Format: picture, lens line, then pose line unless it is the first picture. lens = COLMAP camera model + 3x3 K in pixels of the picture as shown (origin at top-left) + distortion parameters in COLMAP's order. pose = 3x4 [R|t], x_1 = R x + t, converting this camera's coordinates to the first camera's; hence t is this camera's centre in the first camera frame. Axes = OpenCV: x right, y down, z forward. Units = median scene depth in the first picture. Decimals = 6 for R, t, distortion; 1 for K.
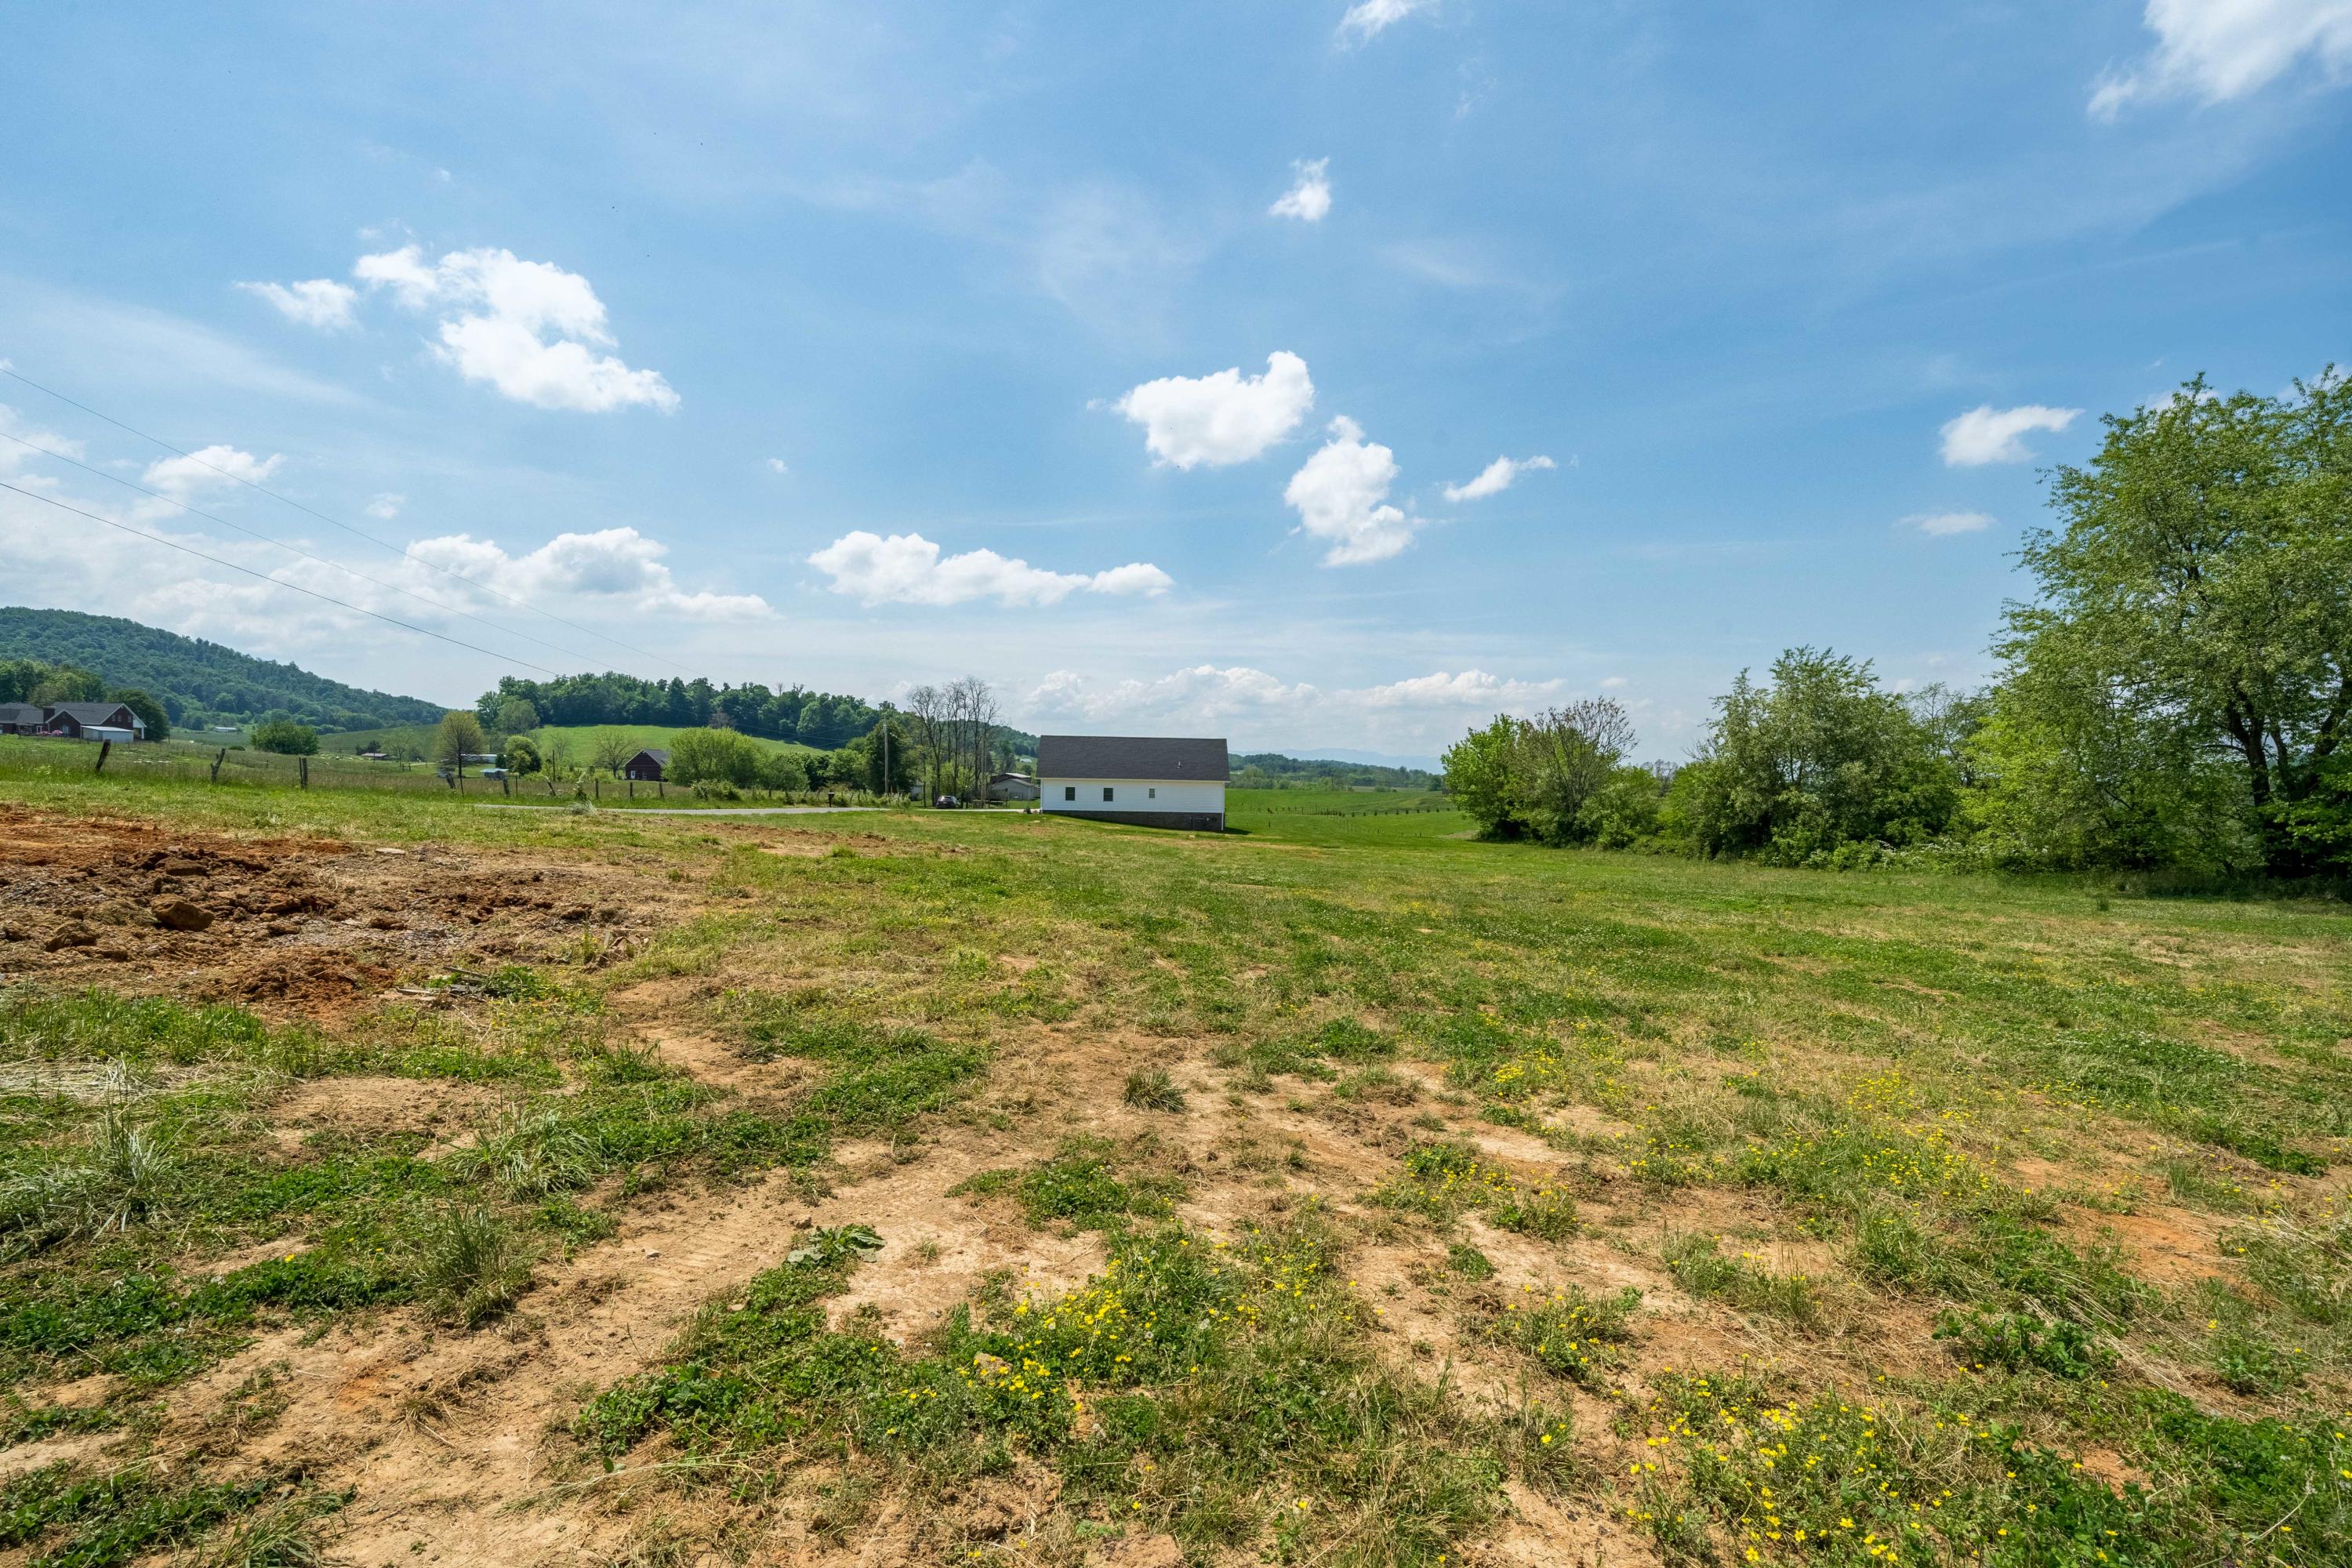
lens RADIAL K [[1037.8, 0, 1141.8], [0, 1037.8, 782.1], [0, 0, 1]] dist [-0.004874, -0.000729]
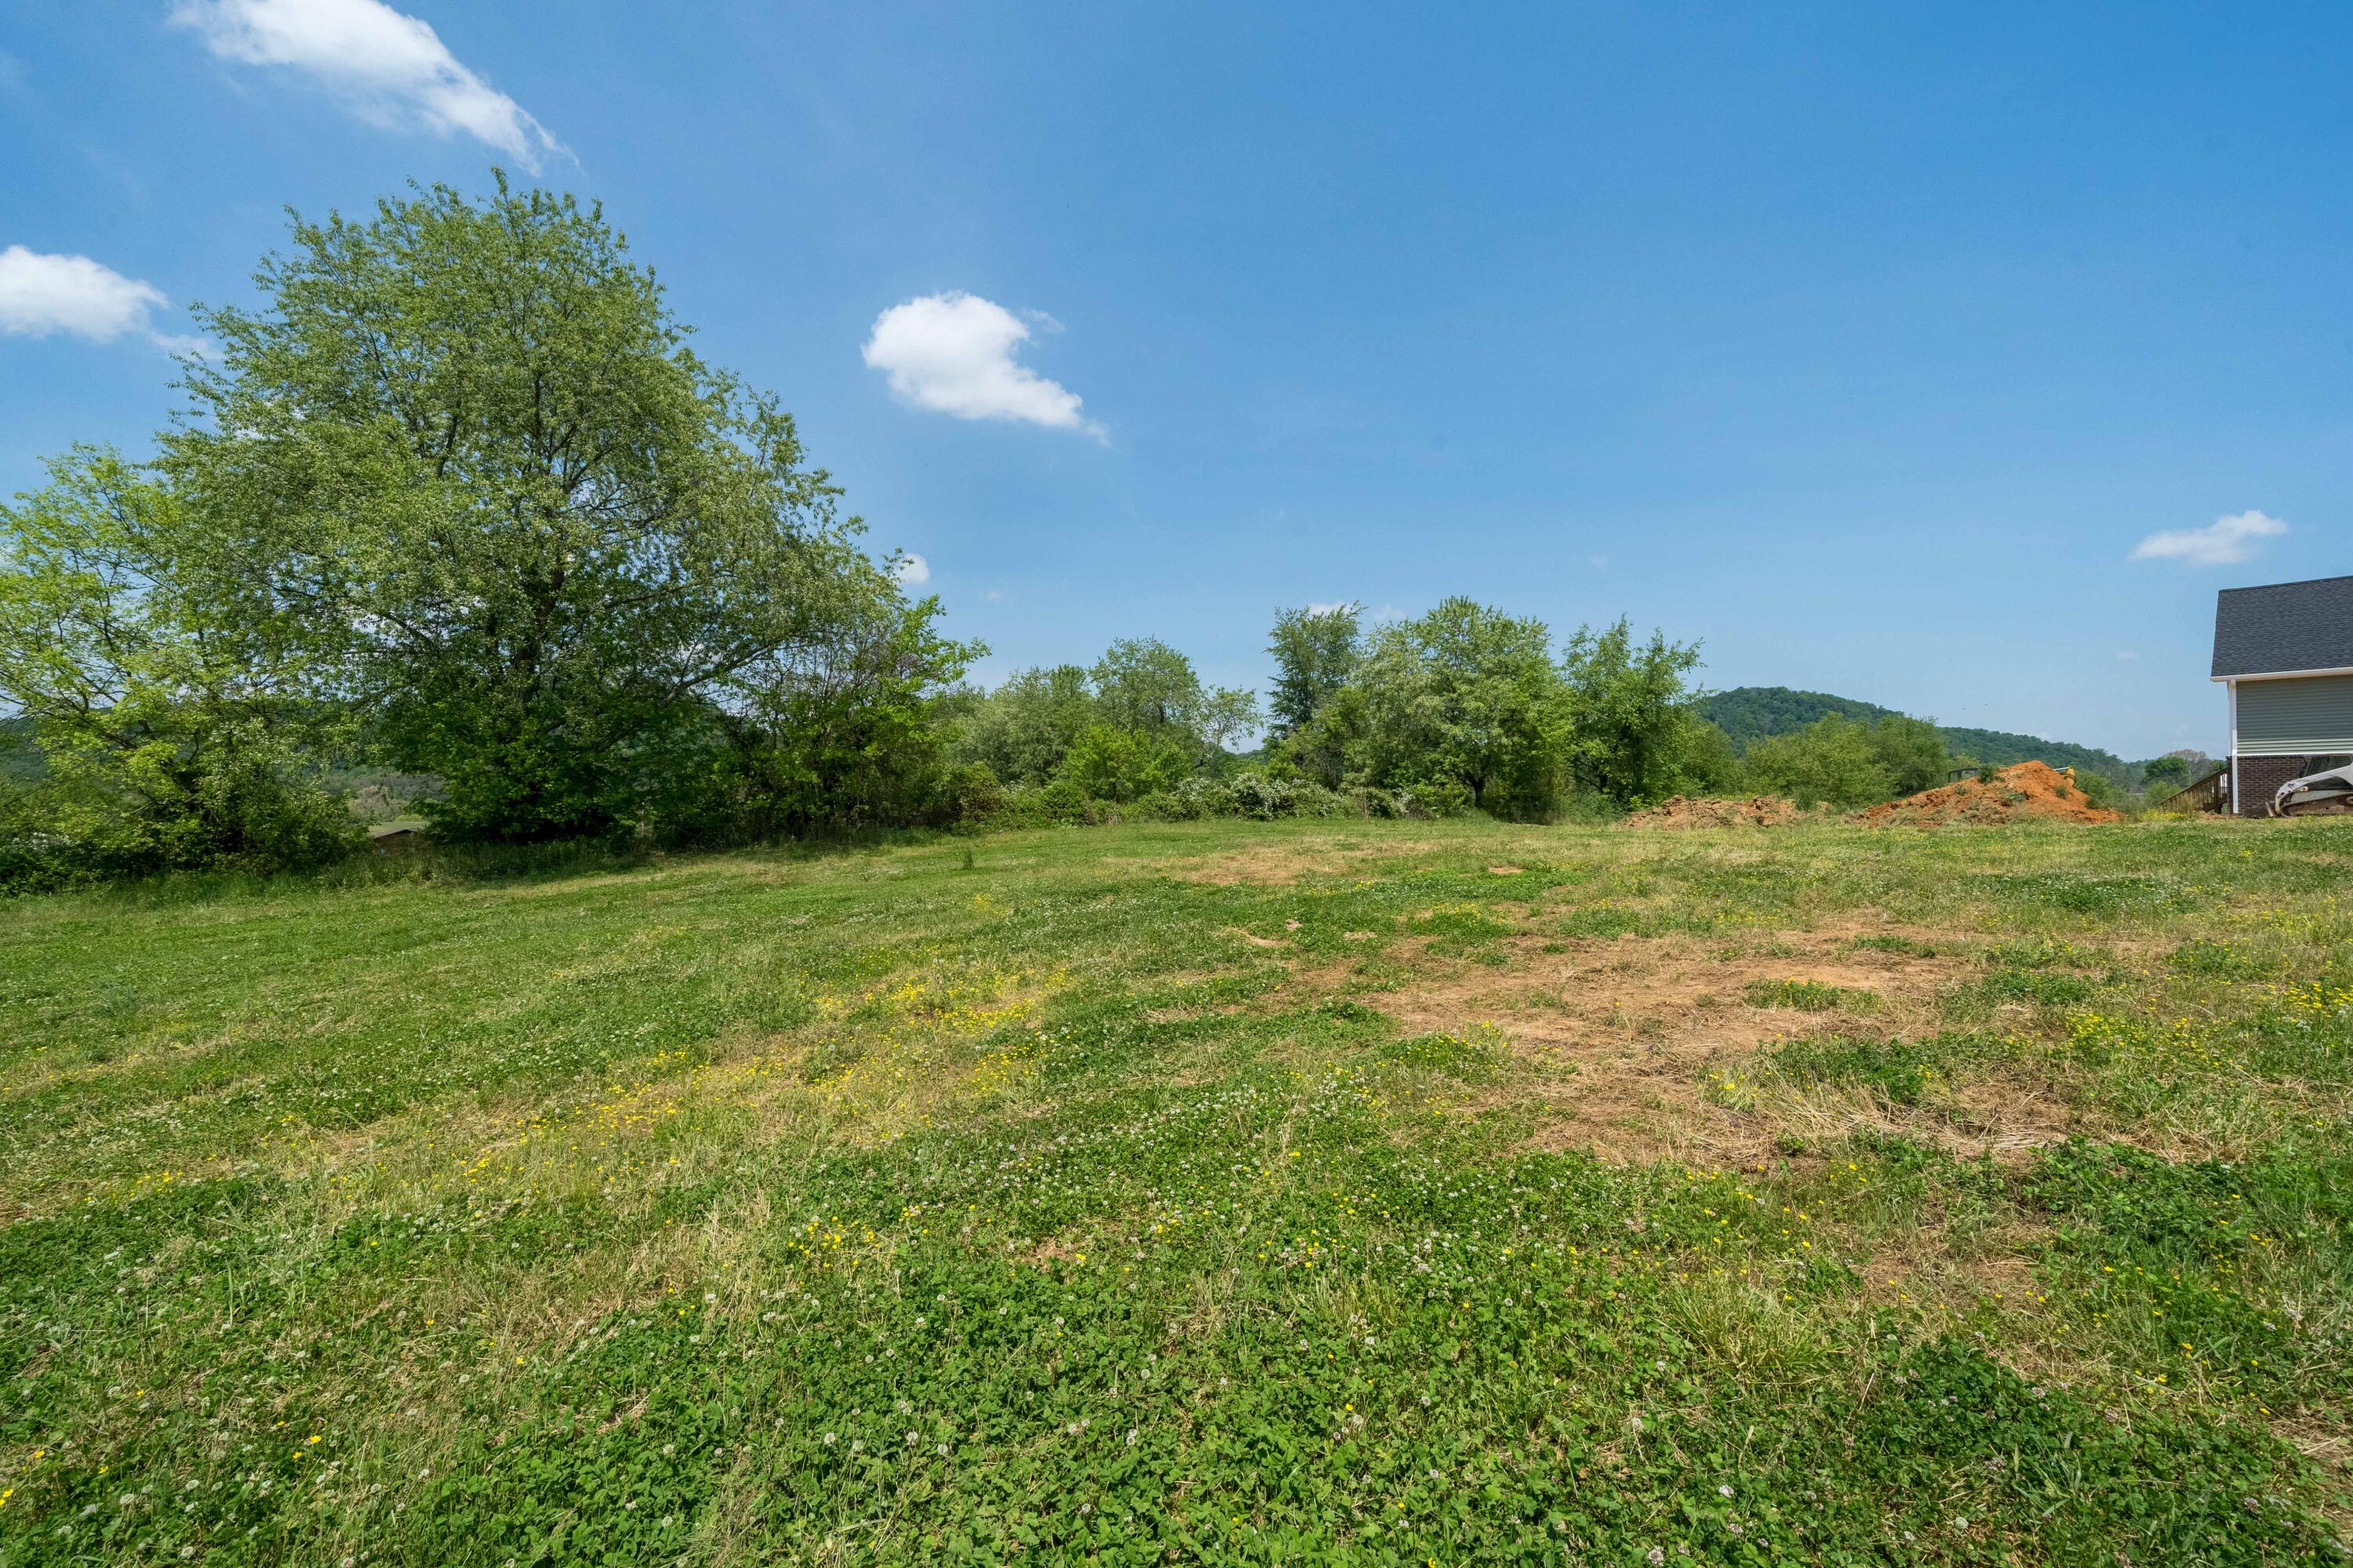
lens RADIAL K [[938.2, 0, 1143.4], [0, 938.2, 798.0], [0, 0, 1]] dist [-0.006639, 0.000264]
pose [[-0.629373, -0.009371, 0.777047, 0.194431], [-0.002194, 0.999945, 0.010281, 0.049620], [-0.777101, 0.004766, -0.629358, 1.150742]]
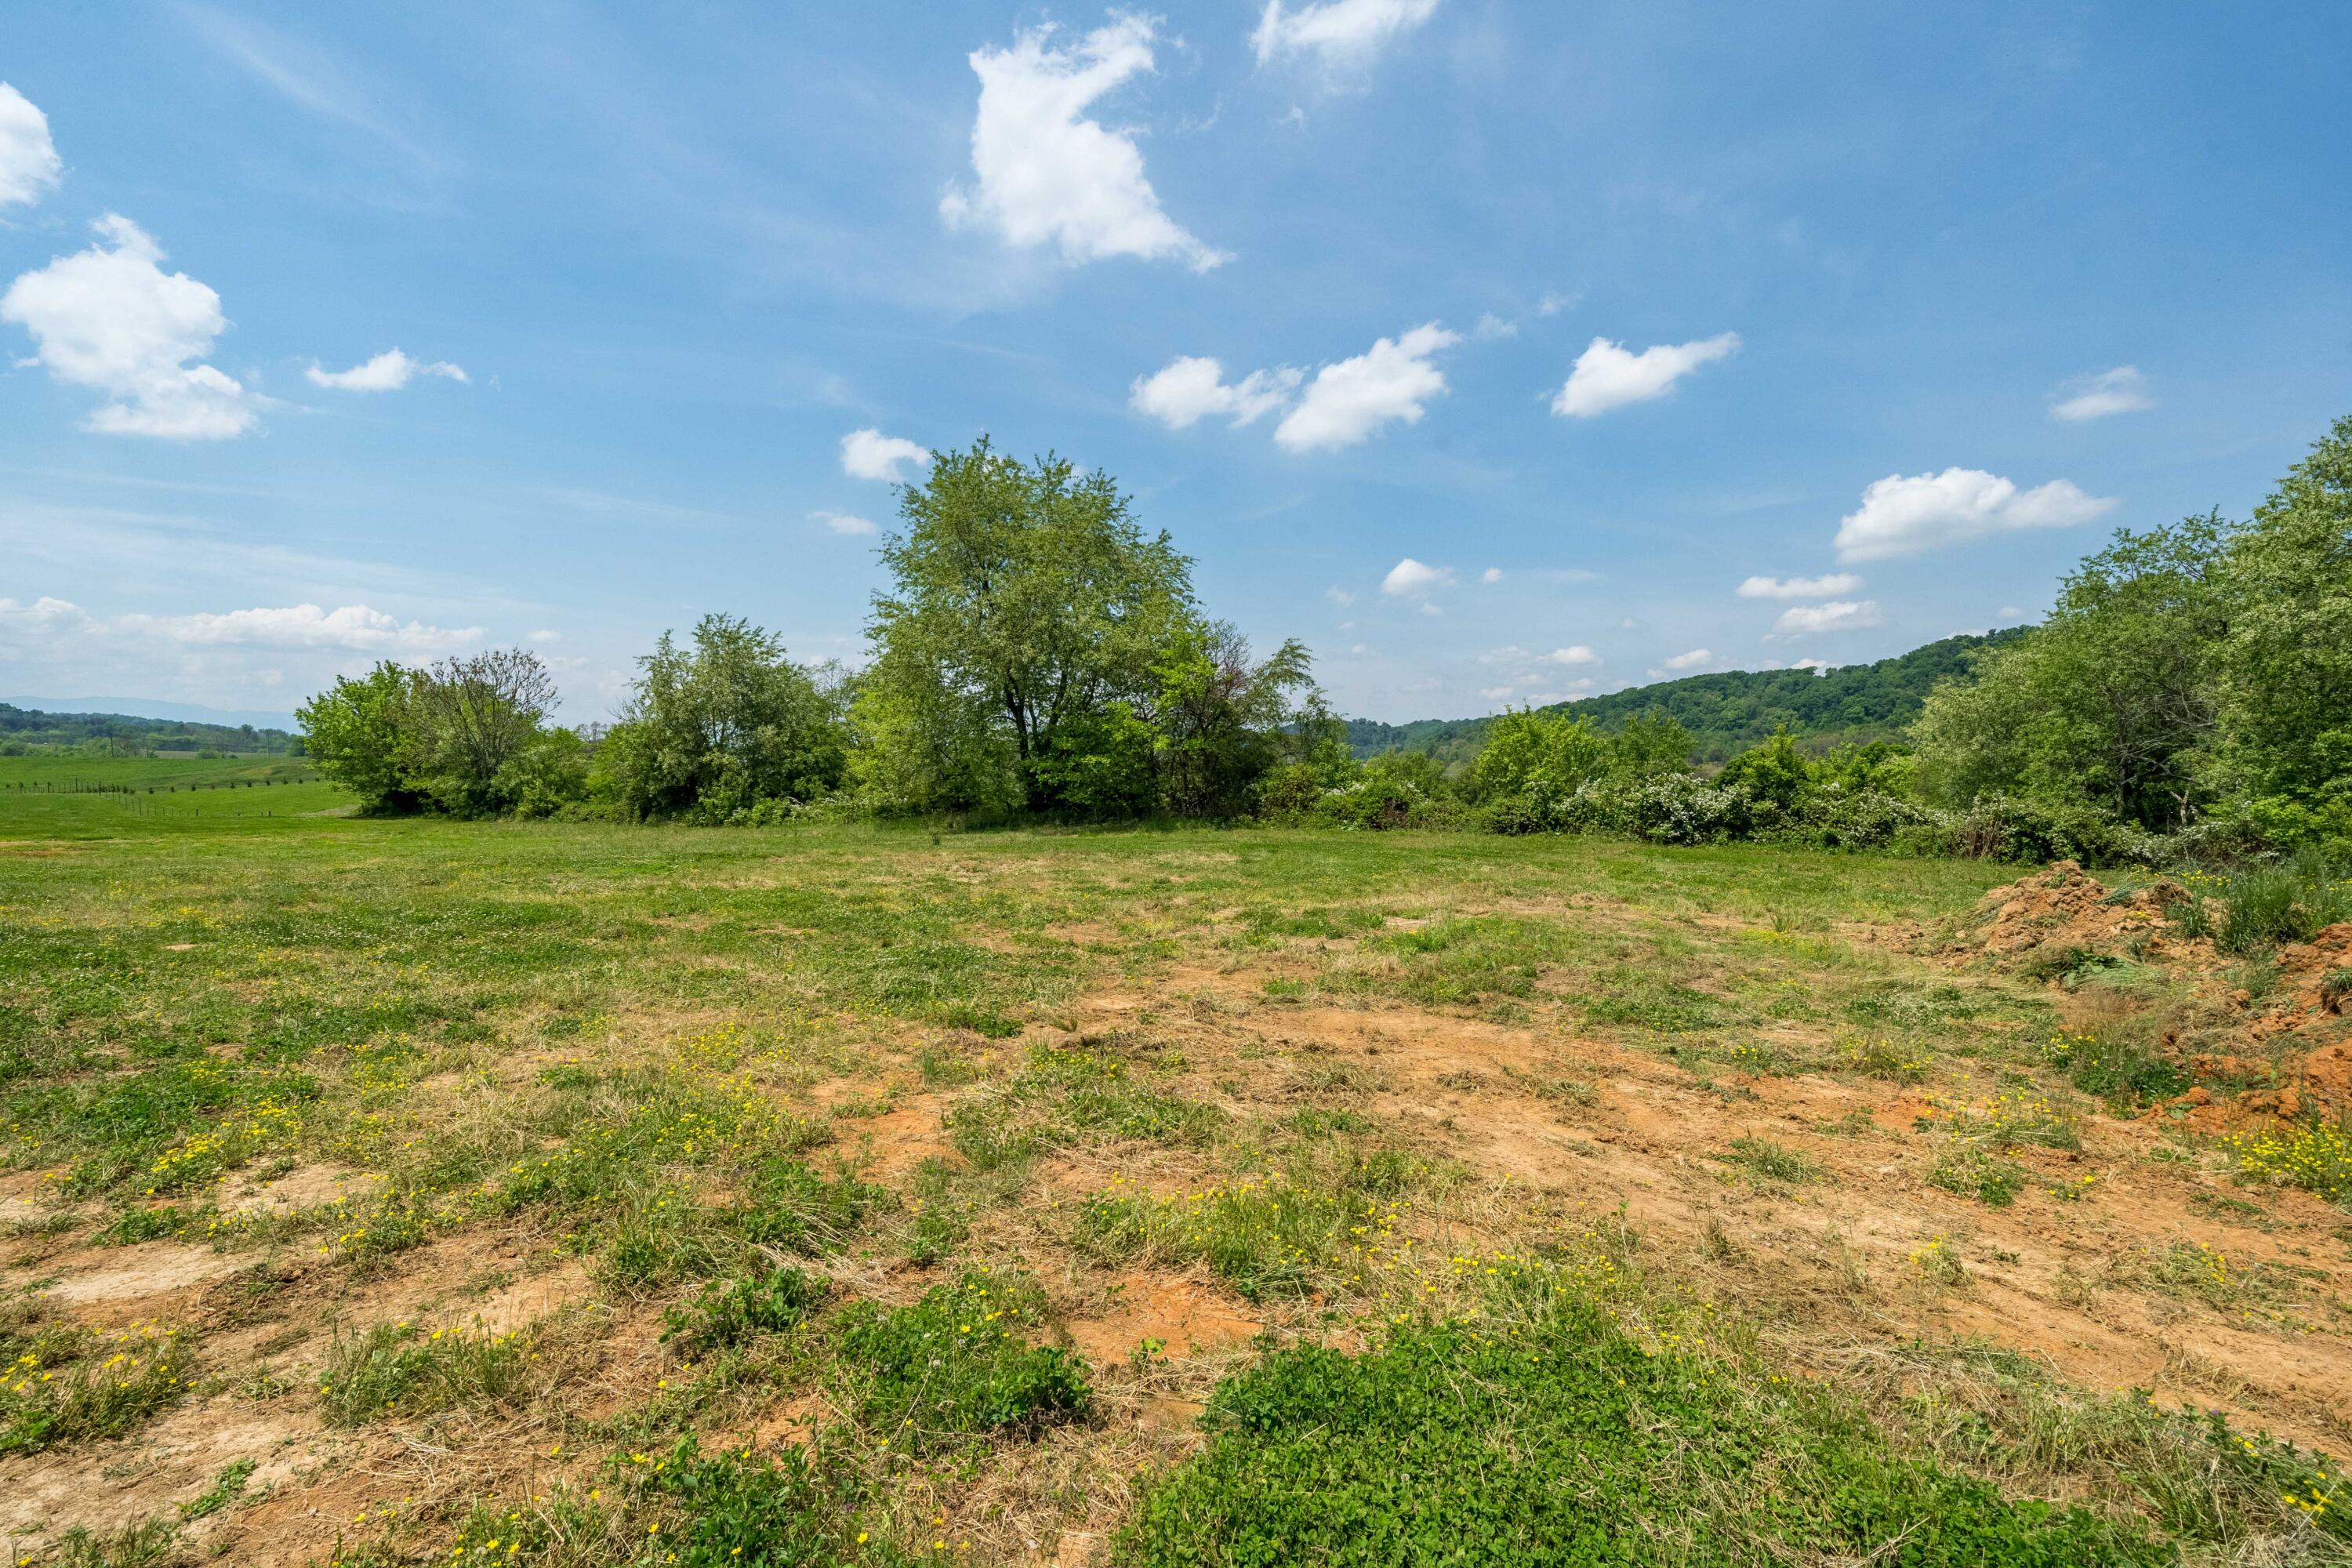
lens RADIAL K [[1037.8, 0, 1215.4], [0, 1037.8, 786.3], [0, 0, 1]] dist [-0.004874, -0.000729]
pose [[0.542556, -0.030156, 0.839478, 0.039255], [-0.002593, 0.999291, 0.037573, 0.003206], [-0.840016, -0.022563, 0.542093, 0.016676]]
